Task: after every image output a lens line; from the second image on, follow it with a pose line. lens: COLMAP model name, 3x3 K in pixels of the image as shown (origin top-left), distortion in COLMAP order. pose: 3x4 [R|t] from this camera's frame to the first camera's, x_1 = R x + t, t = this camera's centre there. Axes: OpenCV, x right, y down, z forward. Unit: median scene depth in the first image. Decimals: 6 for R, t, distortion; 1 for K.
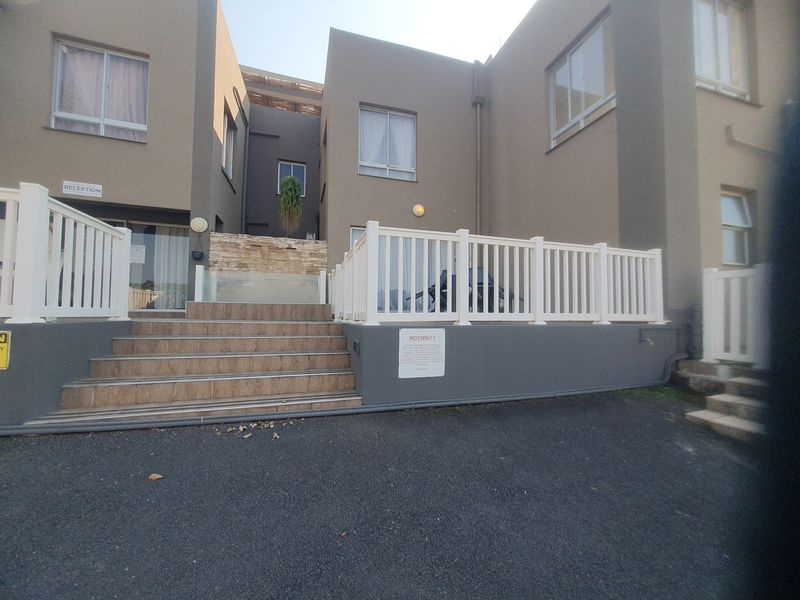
lens RADIAL K [[308.8, 0, 403.2], [0, 308.8, 300.4], [0, 0, 1]] dist [0.000638, 0.000215]
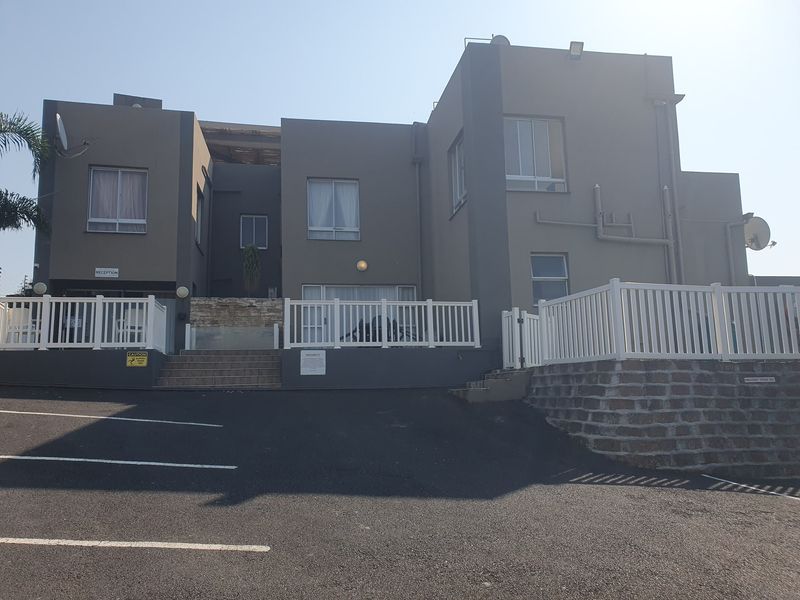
lens RADIAL K [[625.8, 0, 374.3], [0, 625.8, 315.3], [0, 0, 1]] dist [0.116783, -0.220523]
pose [[0.984696, -0.046129, -0.168067, 0.542634], [0.028575, 0.994018, -0.105408, 0.145326], [0.171924, 0.098992, 0.980124, -1.383764]]
